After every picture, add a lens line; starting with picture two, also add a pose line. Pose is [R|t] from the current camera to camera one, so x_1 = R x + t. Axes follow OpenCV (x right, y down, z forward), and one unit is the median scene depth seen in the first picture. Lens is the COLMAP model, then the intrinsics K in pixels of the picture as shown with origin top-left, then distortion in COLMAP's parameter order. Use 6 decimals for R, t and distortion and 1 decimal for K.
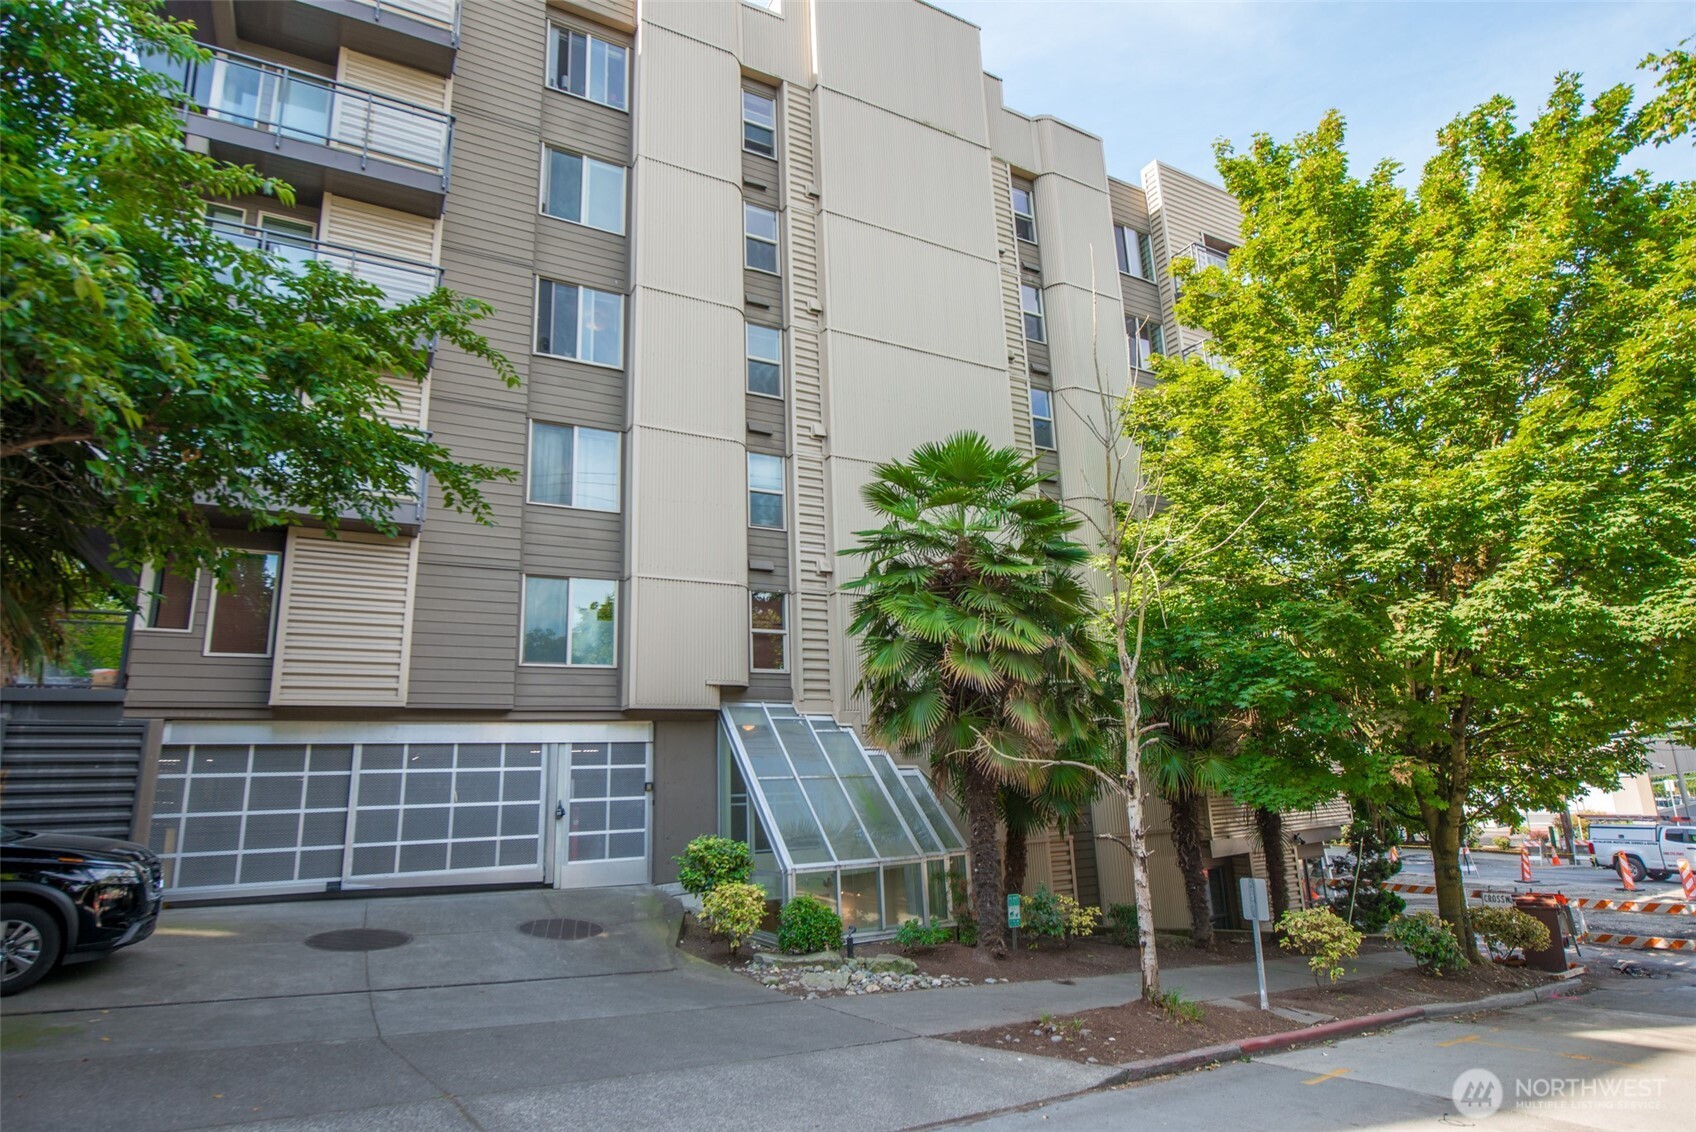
lens RADIAL K [[916.8, 0, 846.6], [0, 916.8, 564.3], [0, 0, 1]] dist [-0.001978, -0.004091]
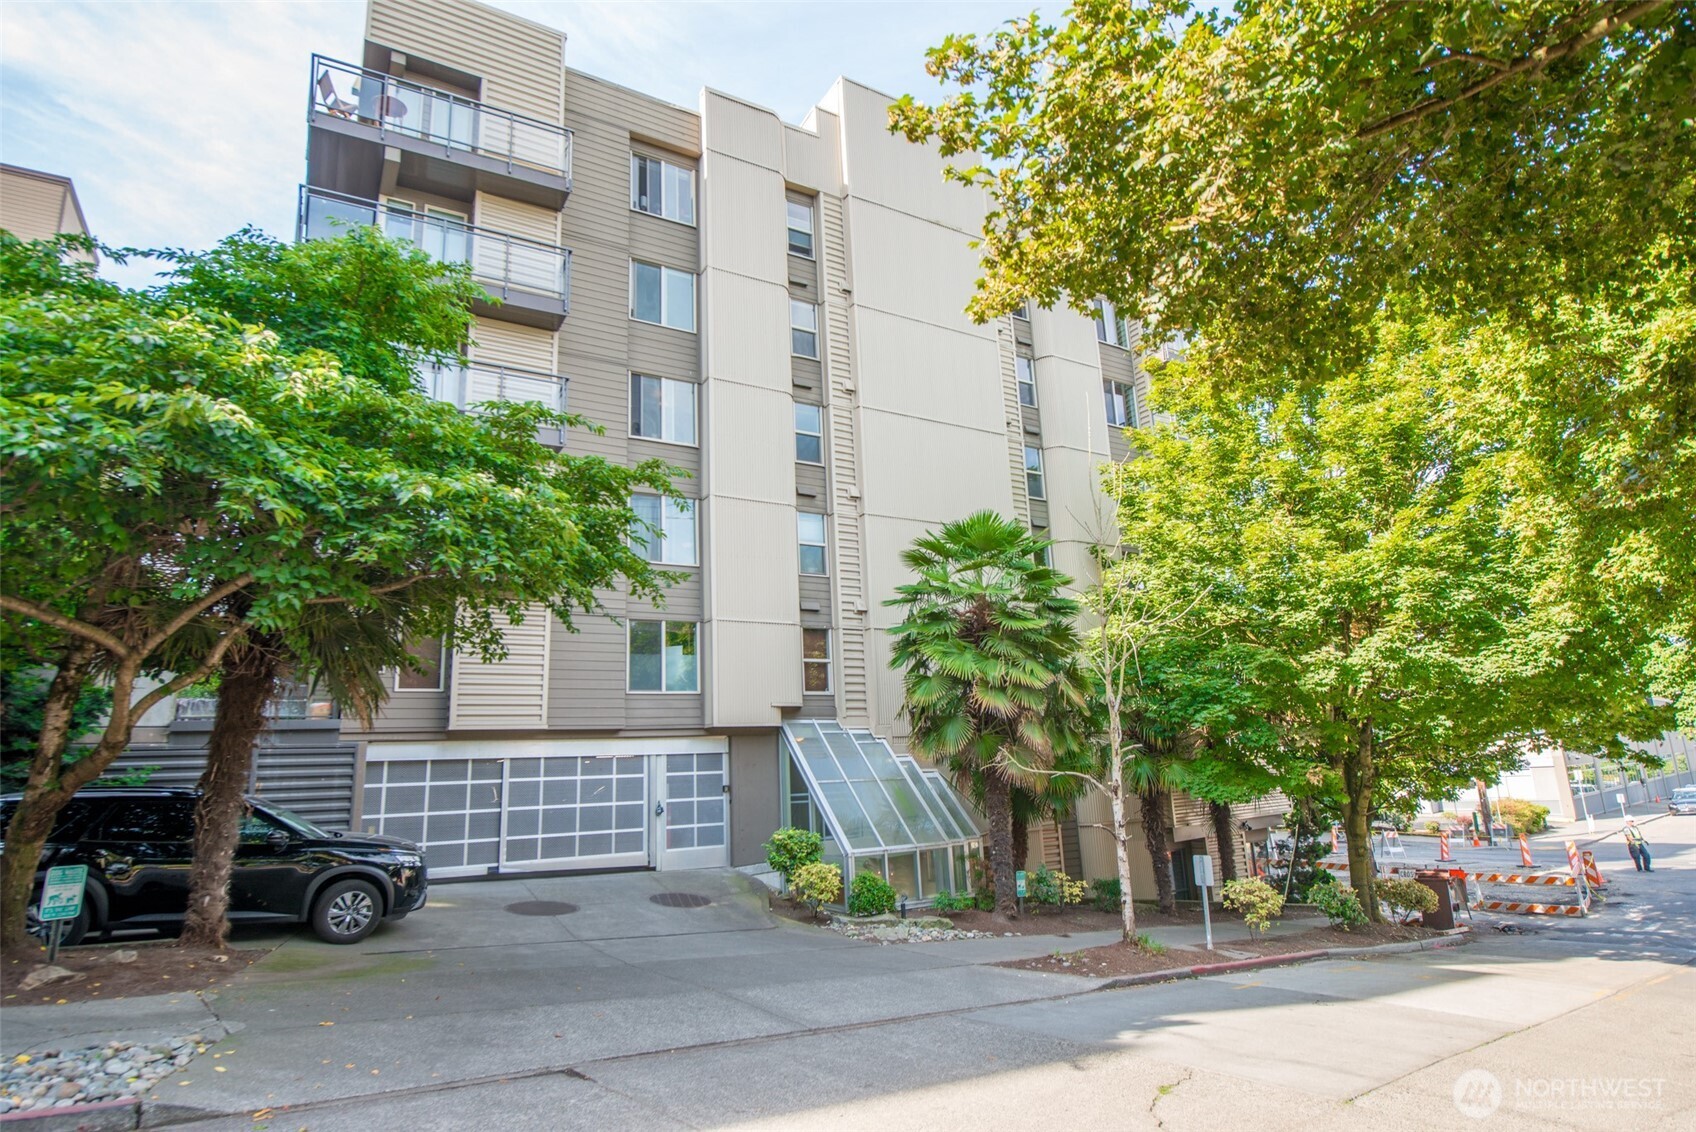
lens RADIAL K [[916.8, 0, 847.4], [0, 916.8, 564.1], [0, 0, 1]] dist [-0.001978, -0.004091]
pose [[0.999452, 0.000215, 0.033086, -0.098952], [-0.000553, 0.999948, 0.010190, -0.079555], [-0.033082, -0.010203, 0.999401, -0.259491]]
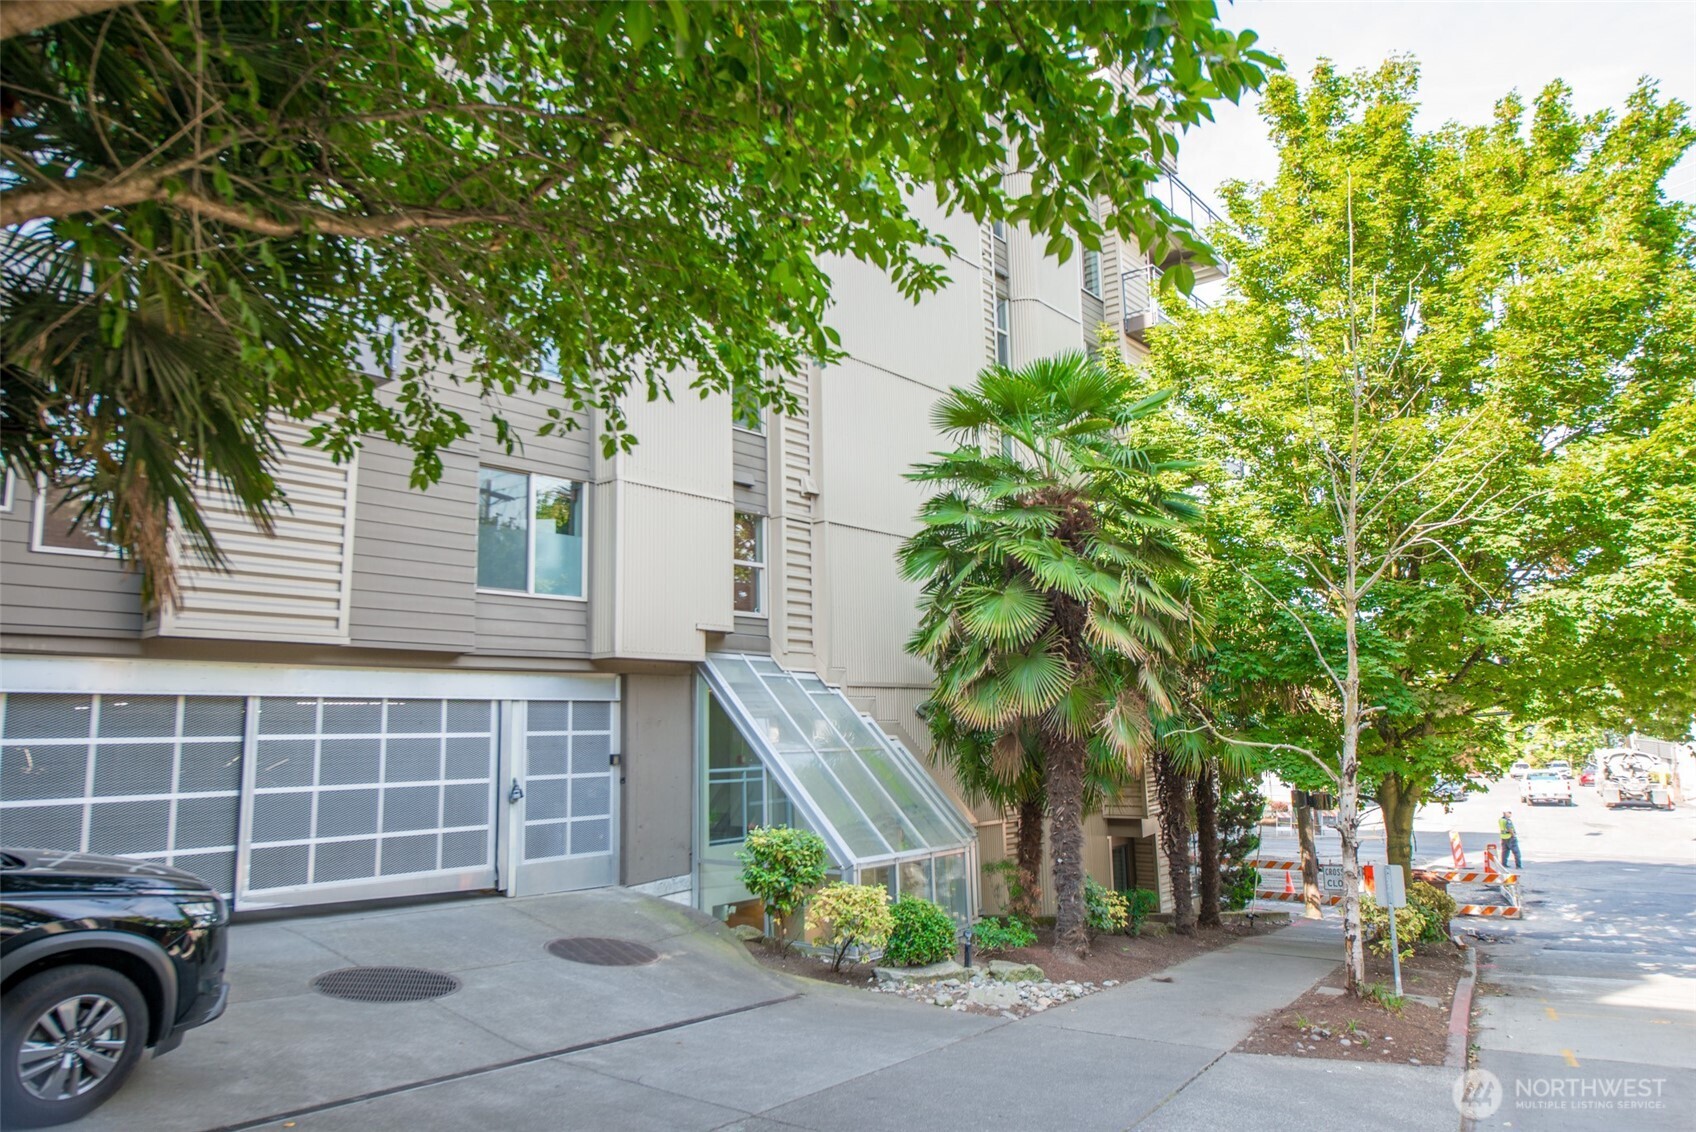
lens RADIAL K [[1121.4, 0, 849.7], [0, 1121.4, 562.6], [0, 0, 1]] dist [0.000499, -0.001634]
pose [[0.933553, 0.070322, 0.351474, -0.396328], [-0.096945, 0.993557, 0.058707, 0.008734], [-0.345081, -0.088879, 0.934355, 0.089414]]
